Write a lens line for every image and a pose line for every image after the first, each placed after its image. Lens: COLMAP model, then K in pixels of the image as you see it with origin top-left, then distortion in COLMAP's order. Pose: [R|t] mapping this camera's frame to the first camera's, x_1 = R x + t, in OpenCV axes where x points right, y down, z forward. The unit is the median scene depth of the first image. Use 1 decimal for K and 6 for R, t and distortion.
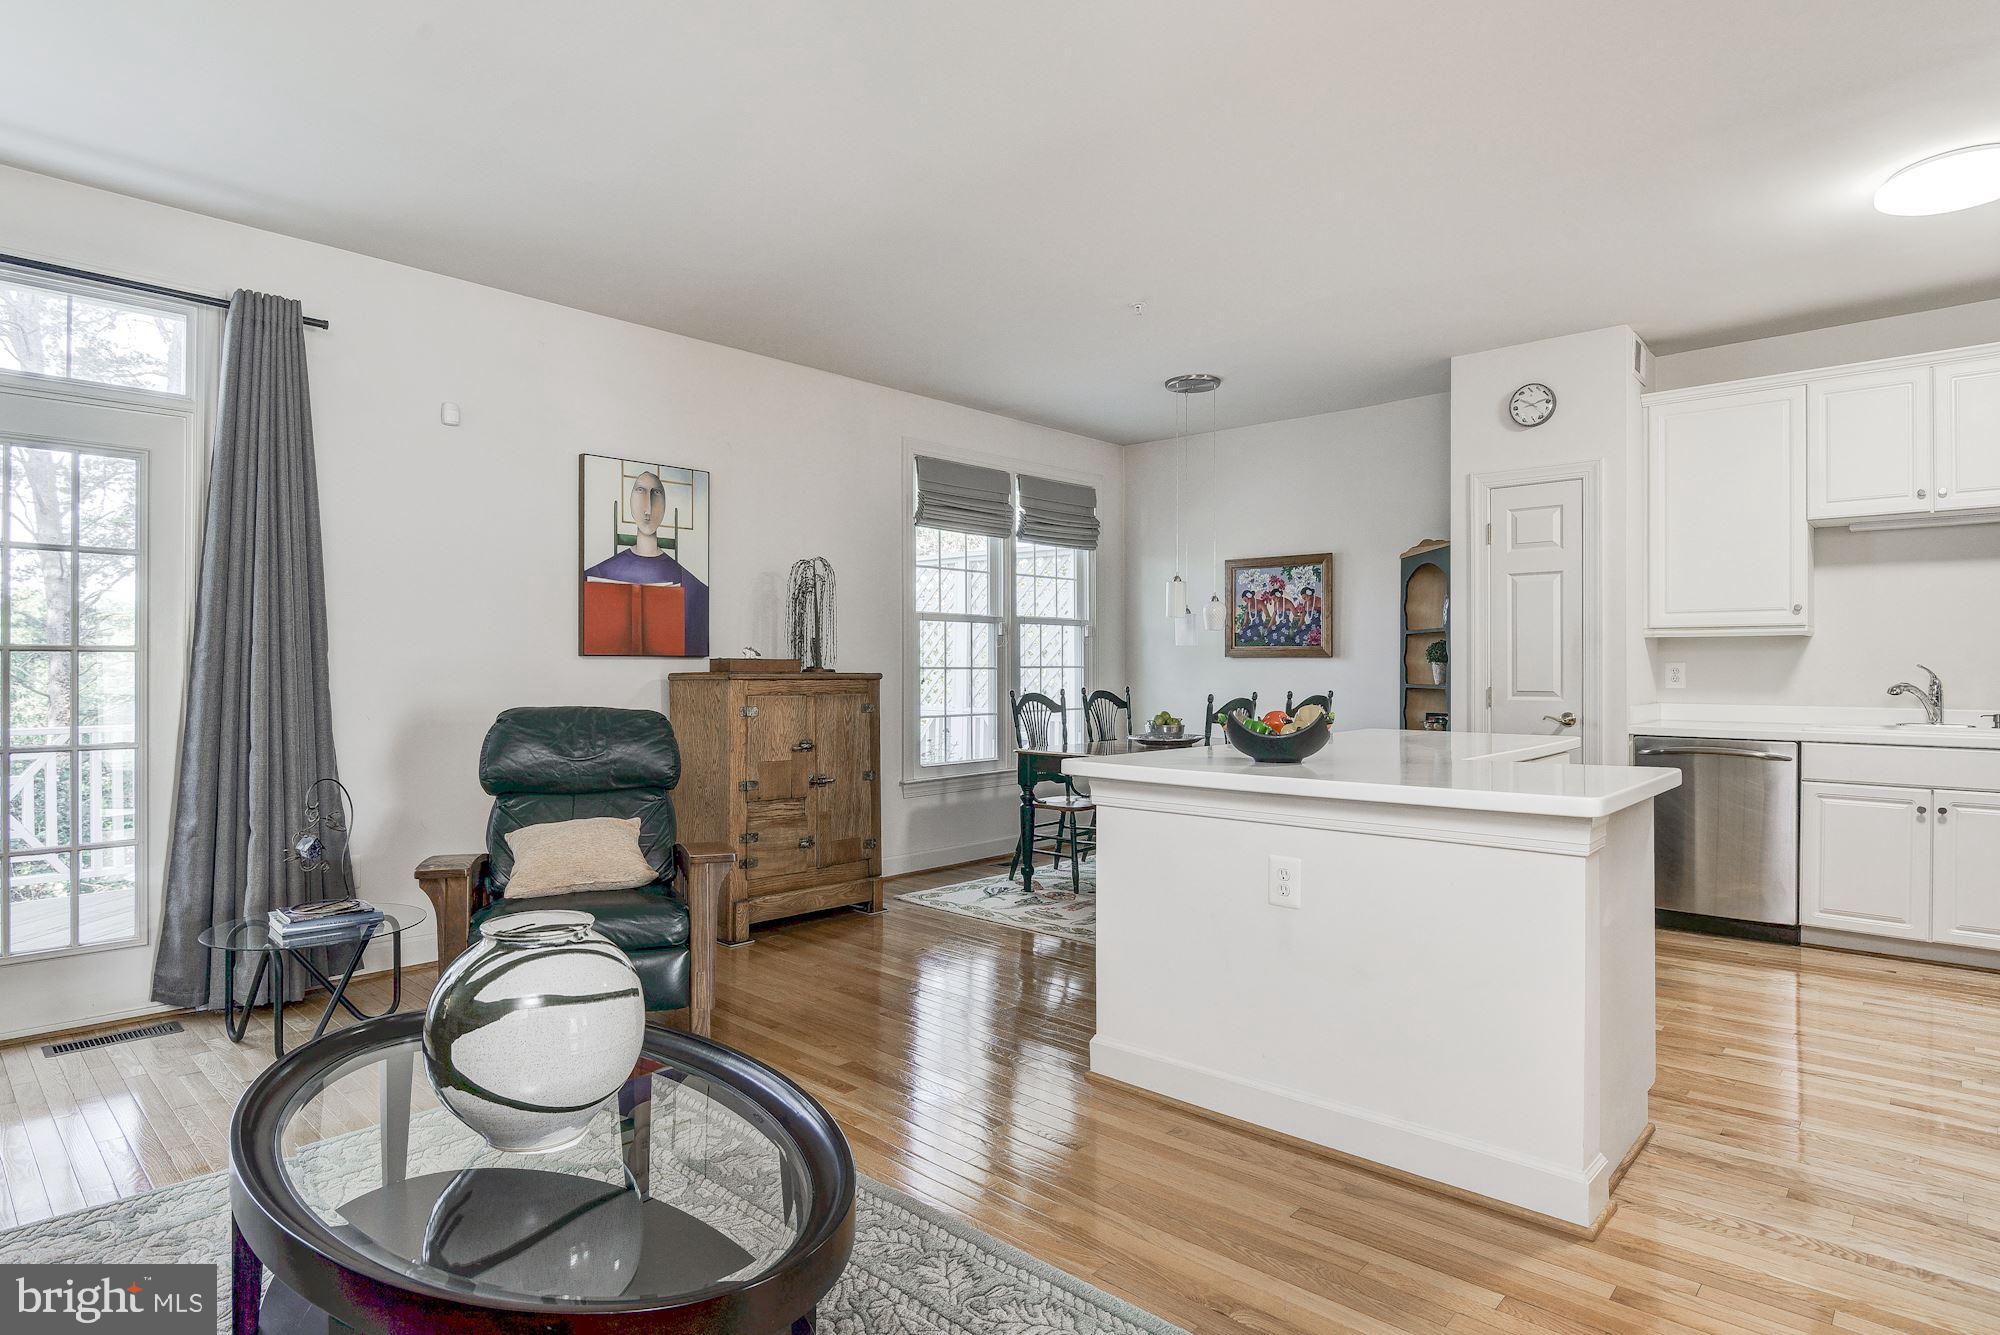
lens RADIAL K [[1043.3, 0, 988.0], [0, 1043.3, 664.7], [0, 0, 1]] dist [-0.016934, 0.000854]
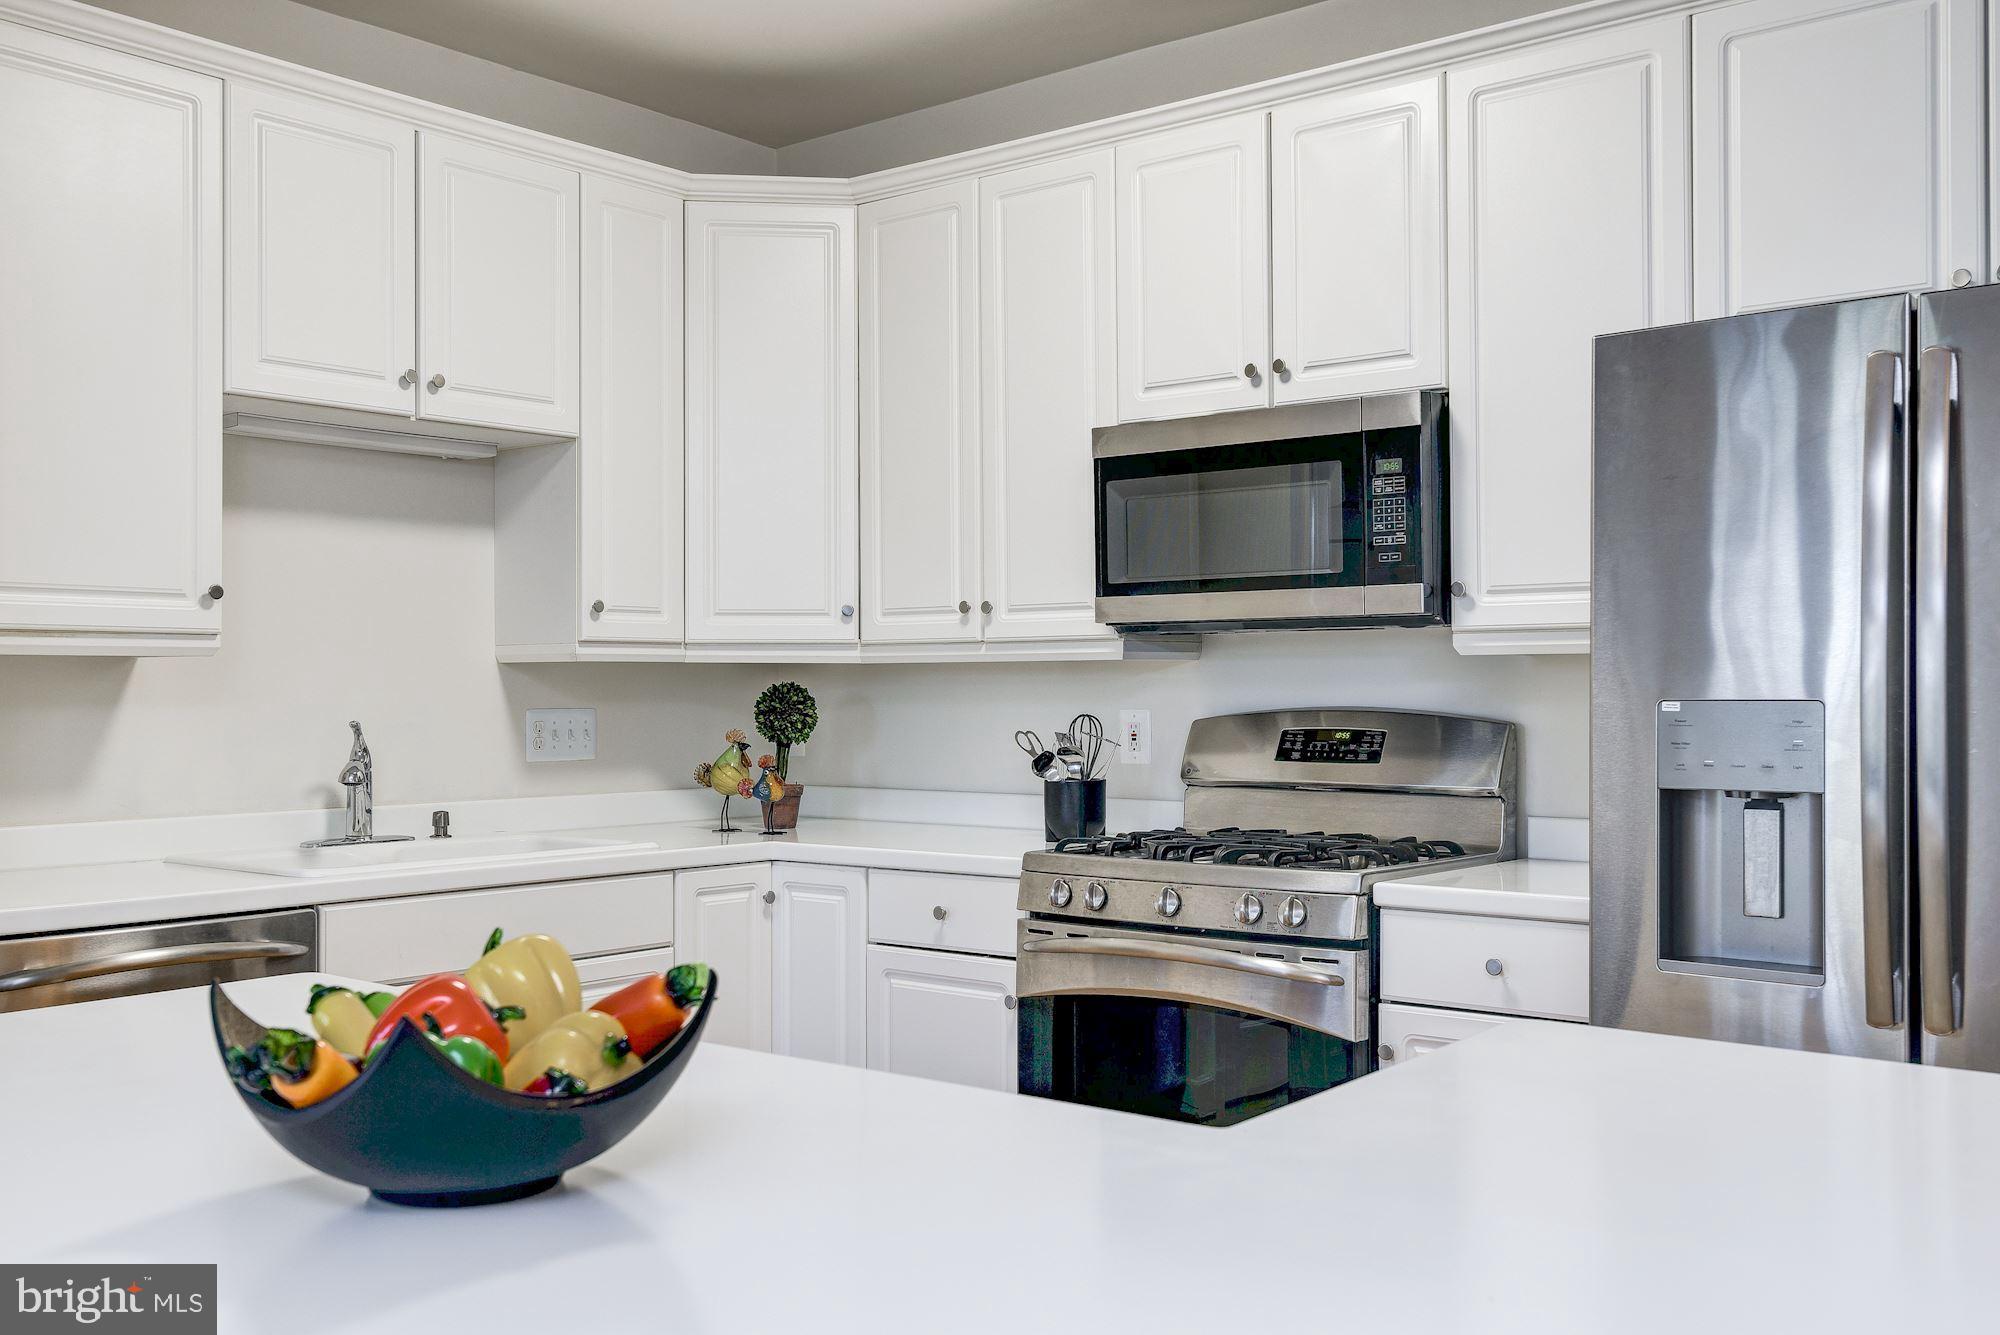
lens RADIAL K [[1819.8, 0, 1002.0], [0, 1819.8, 681.9], [0, 0, 1]] dist [-0.018659, 0.000000]
pose [[-0.059136, 0.004857, 0.998238, 0.011292], [0.000810, 0.999988, -0.004818, -0.011257], [-0.998250, 0.000524, -0.059139, 0.568895]]
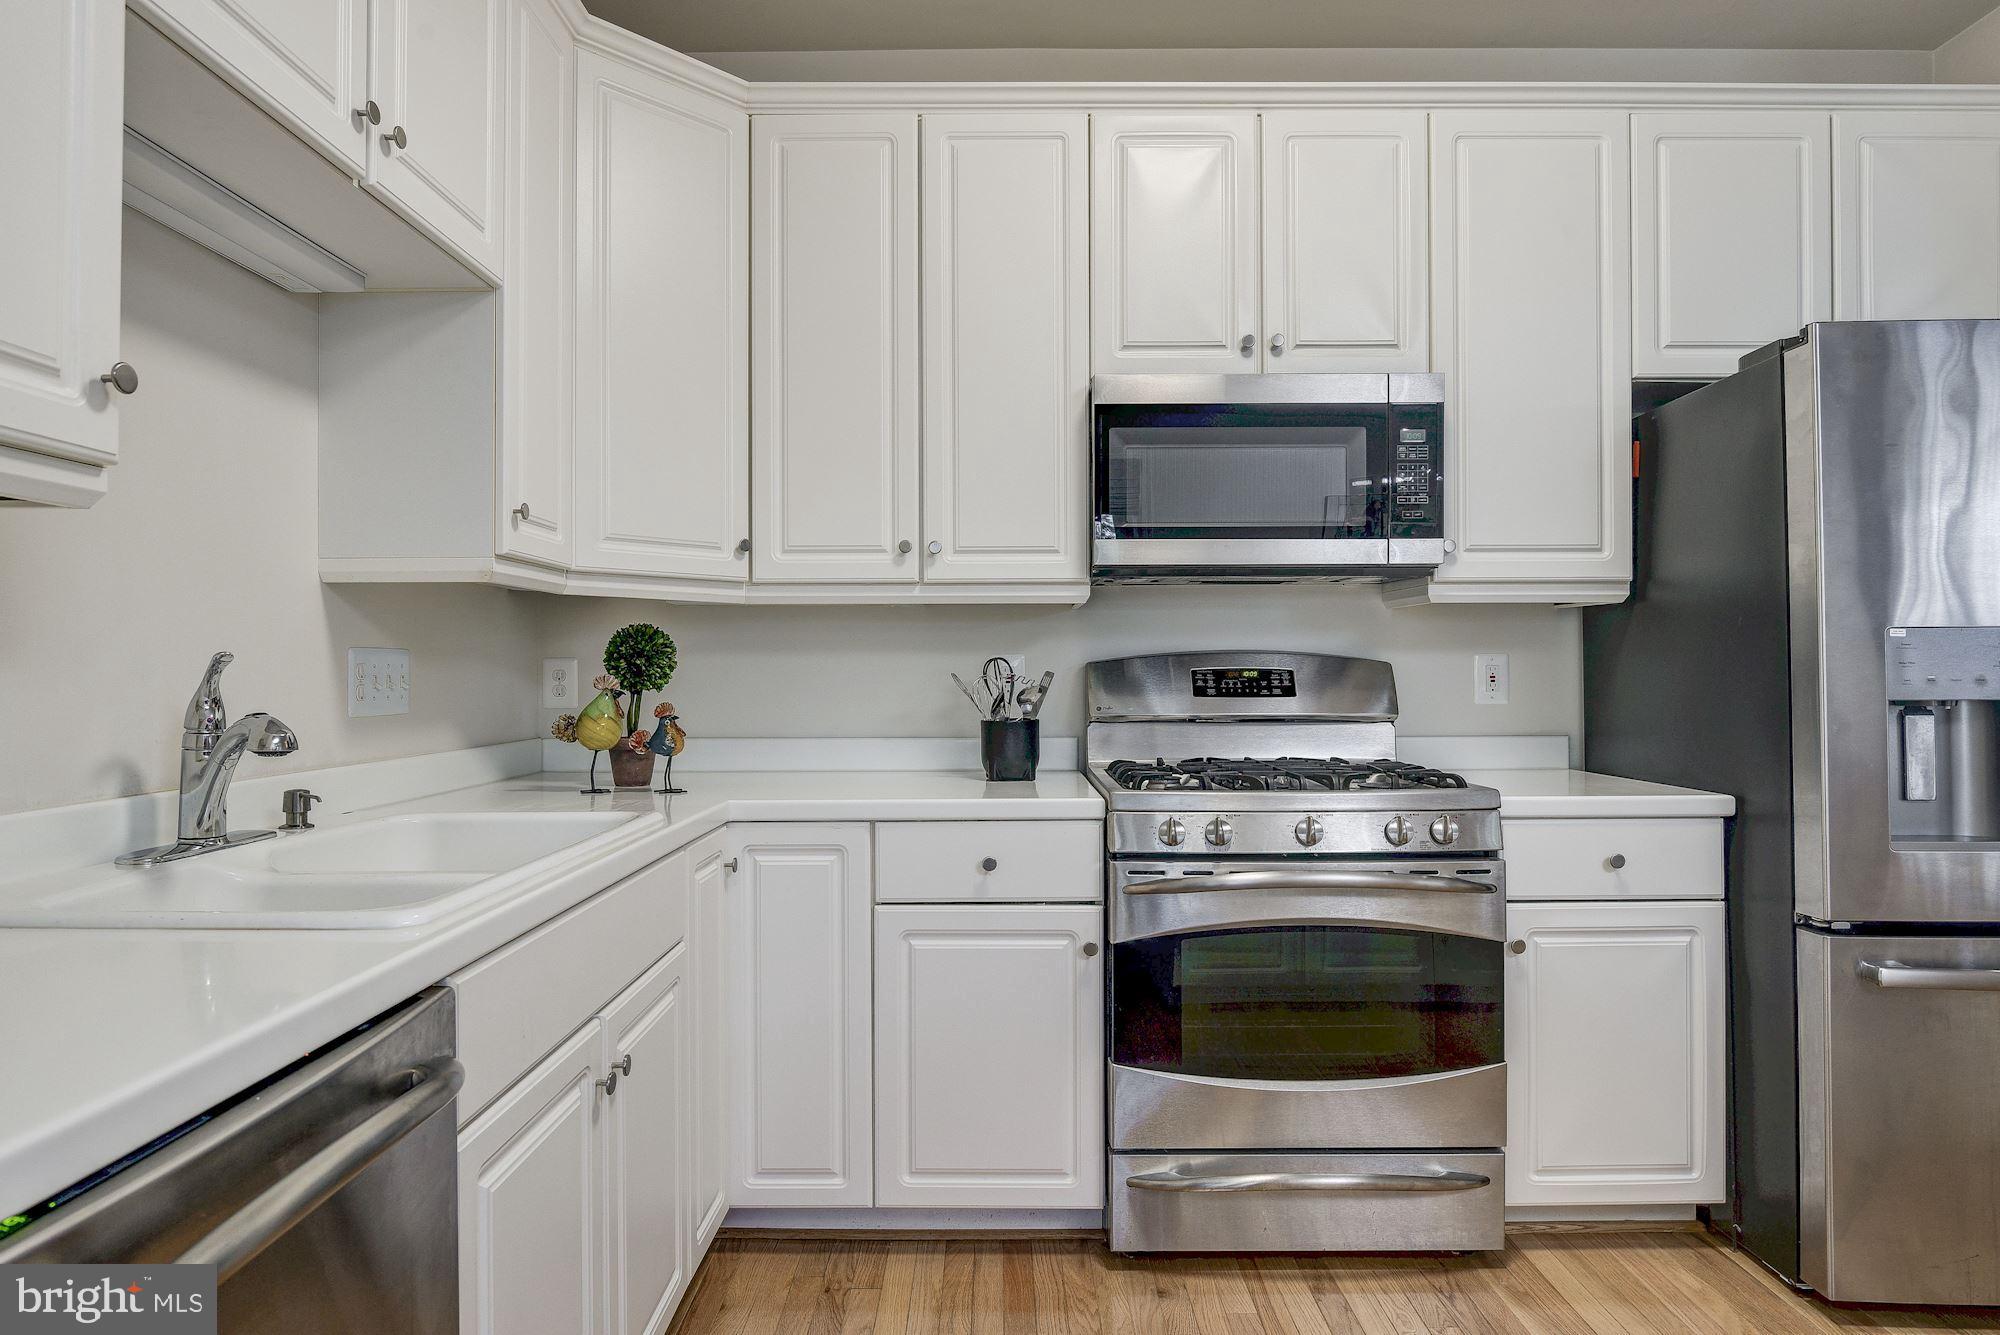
lens RADIAL K [[1117.6, 0, 994.9], [0, 1117.6, 664.3], [0, 0, 1]] dist [-0.012498, 0.001985]
pose [[-0.666695, 0.006267, 0.745305, 0.389608], [0.001078, 0.999972, -0.007444, 0.004657], [-0.745330, -0.004160, -0.666683, 0.805165]]
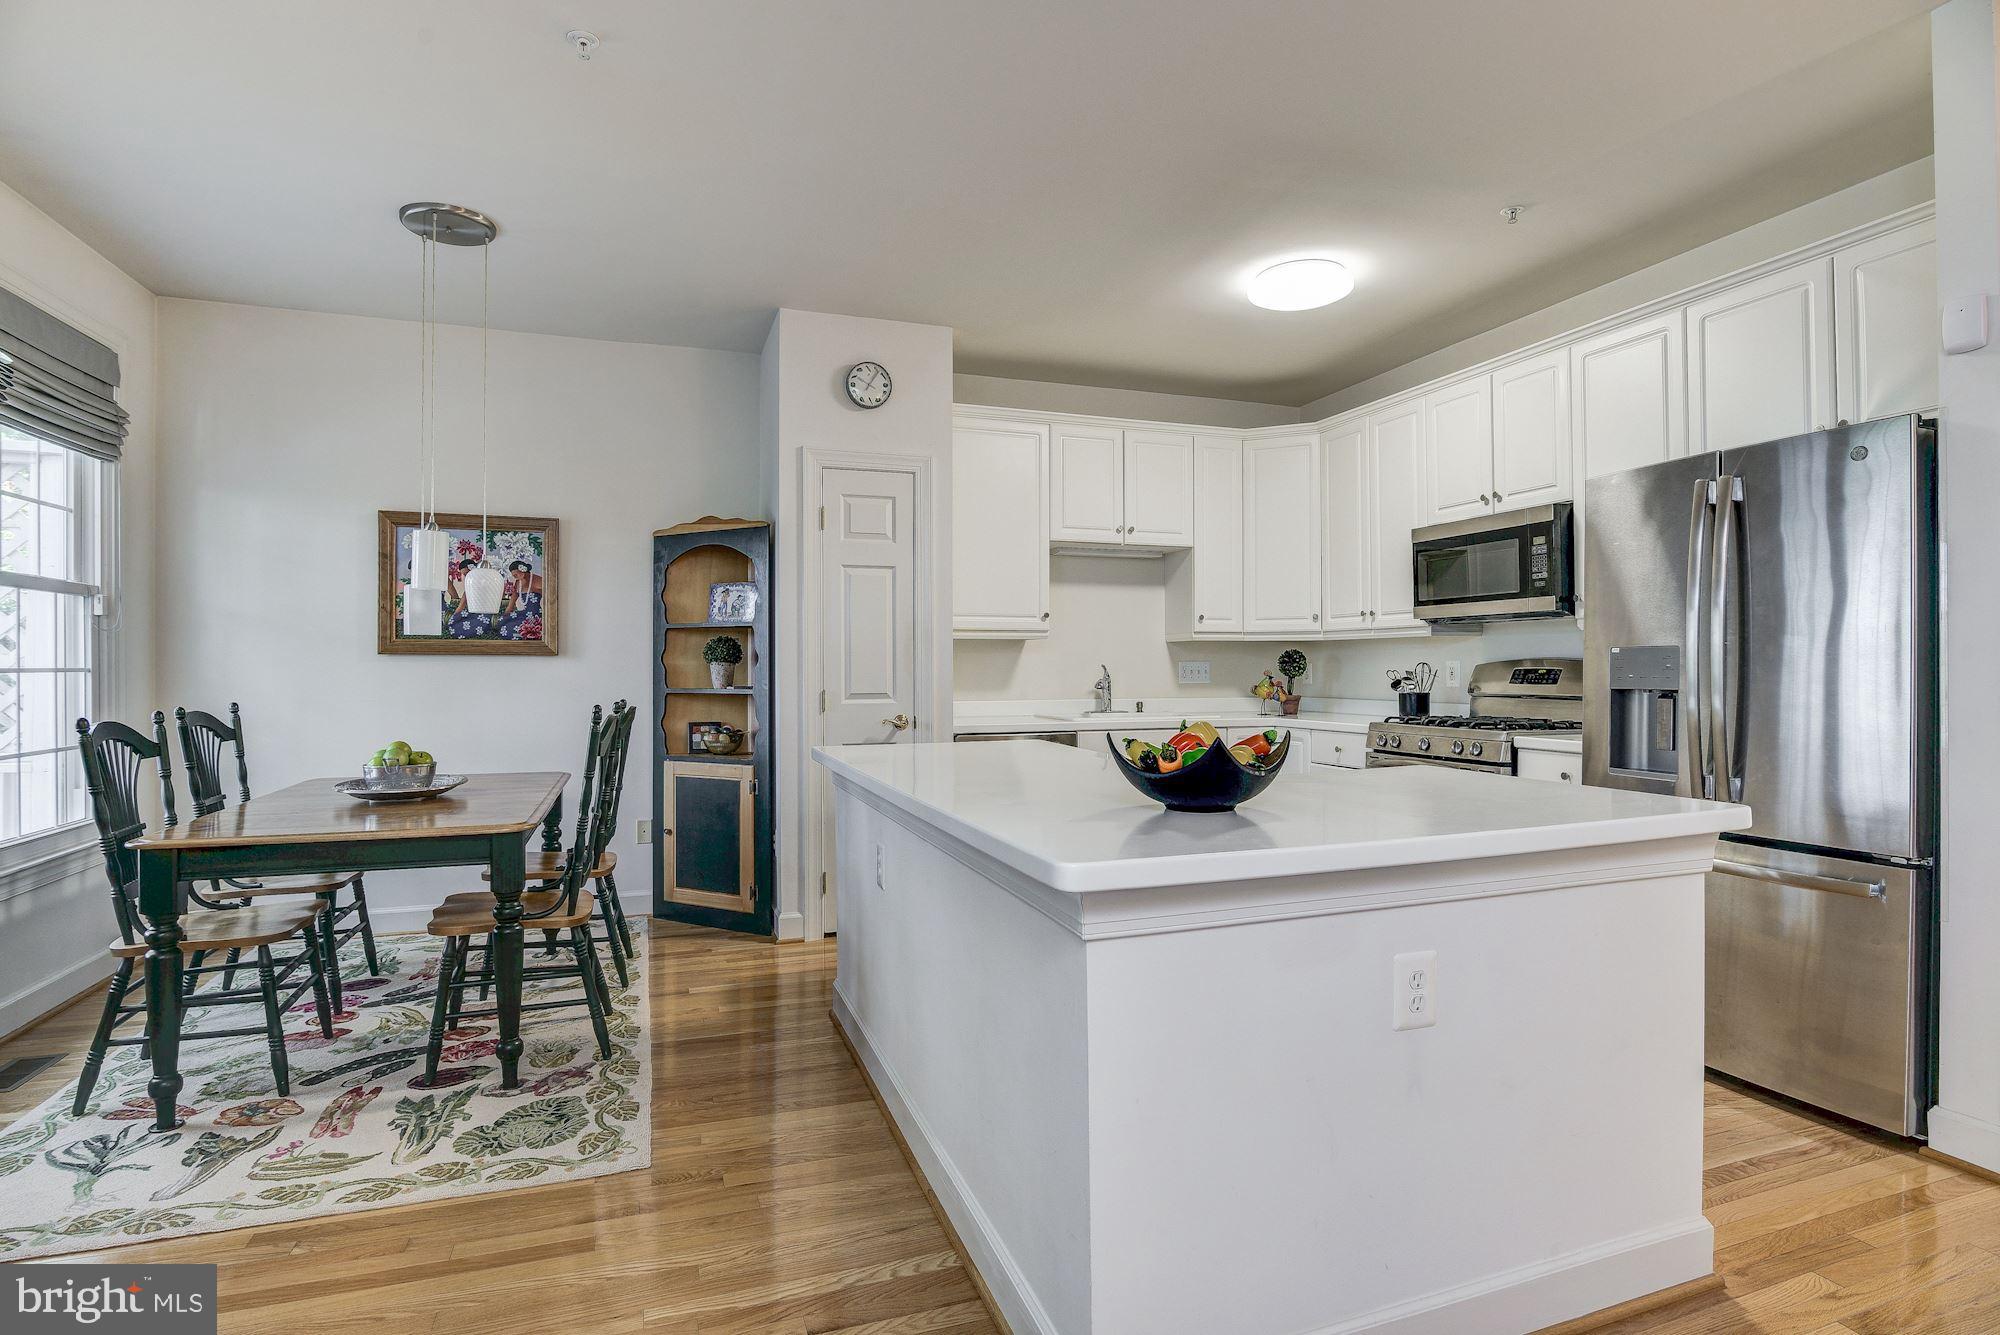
lens RADIAL K [[976.8, 0, 1001.3], [0, 976.8, 667.3], [0, 0, 1]] dist [-0.013790, 0.000197]
pose [[0.471346, -0.002003, 0.881946, -0.163571], [0.000931, 0.999998, 0.001774, 0.000613], [-0.881948, -0.000015, 0.471347, 0.418091]]
